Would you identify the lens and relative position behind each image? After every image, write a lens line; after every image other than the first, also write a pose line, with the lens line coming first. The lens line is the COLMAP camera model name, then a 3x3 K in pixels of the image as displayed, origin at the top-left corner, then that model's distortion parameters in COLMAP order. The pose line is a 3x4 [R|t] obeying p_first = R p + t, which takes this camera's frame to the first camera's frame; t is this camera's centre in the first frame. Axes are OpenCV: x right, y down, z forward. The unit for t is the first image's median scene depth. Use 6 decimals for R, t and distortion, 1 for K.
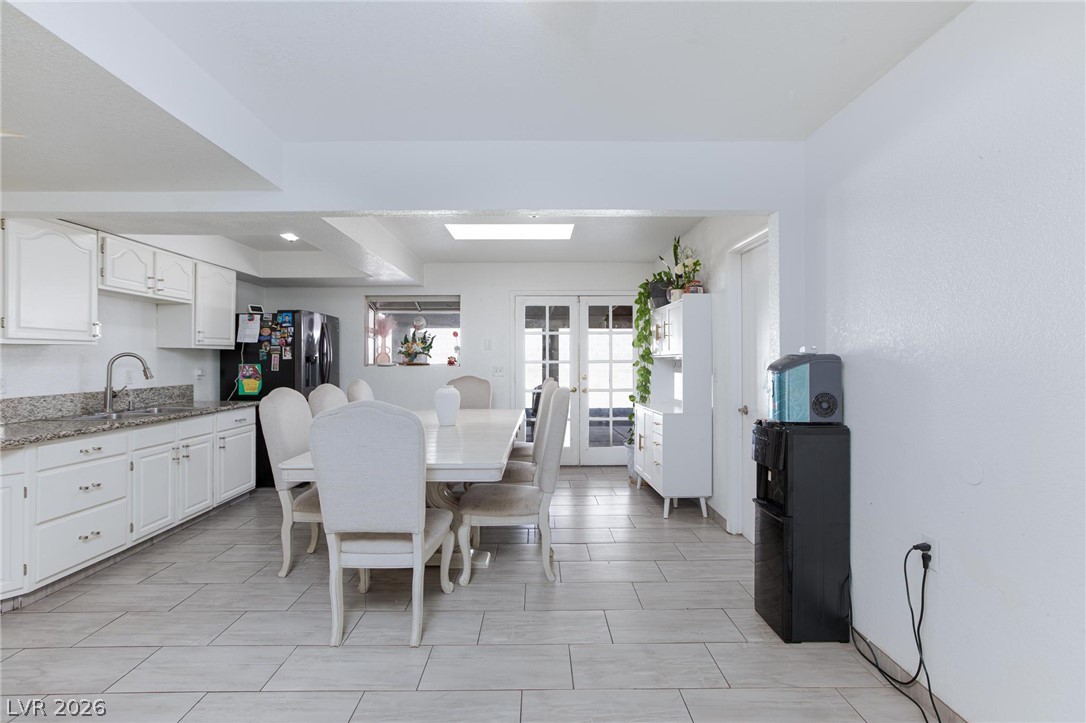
lens RADIAL K [[502.7, 0, 539.1], [0, 502.7, 359.2], [0, 0, 1]] dist [-0.020108, 0.001233]
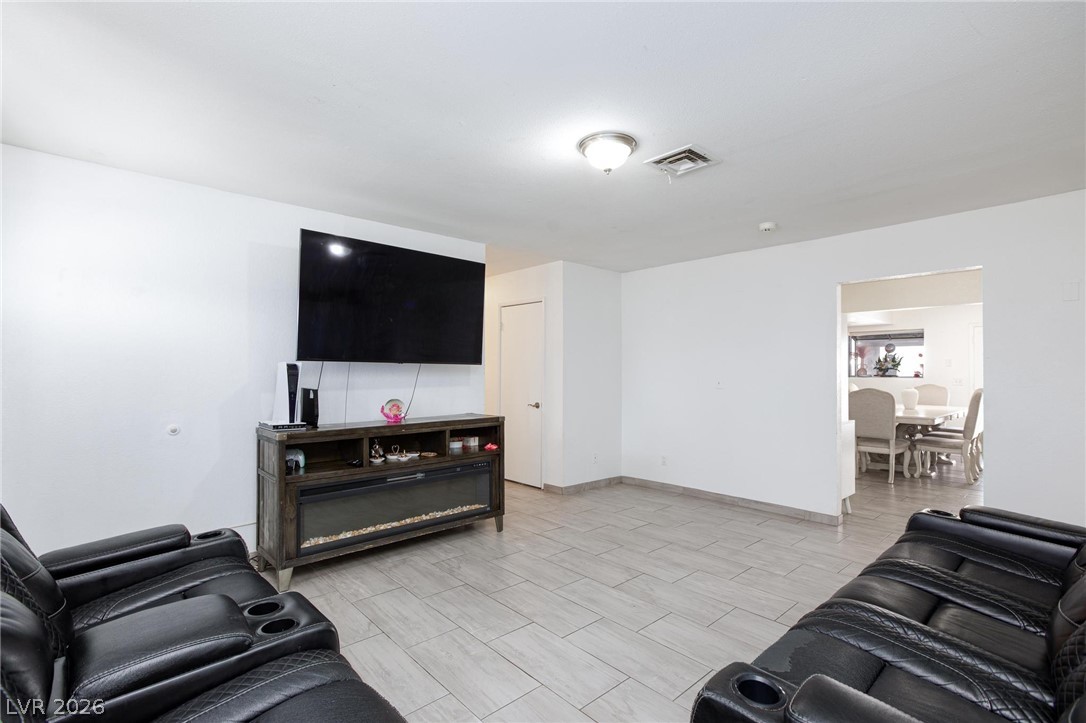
lens RADIAL K [[502.7, 0, 518.3], [0, 502.7, 361.9], [0, 0, 1]] dist [-0.020108, 0.001233]
pose [[0.645859, -0.006032, -0.763433, 0.264978], [-0.008230, 0.999856, -0.014863, -0.001713], [0.763413, 0.015883, 0.645716, -1.201862]]
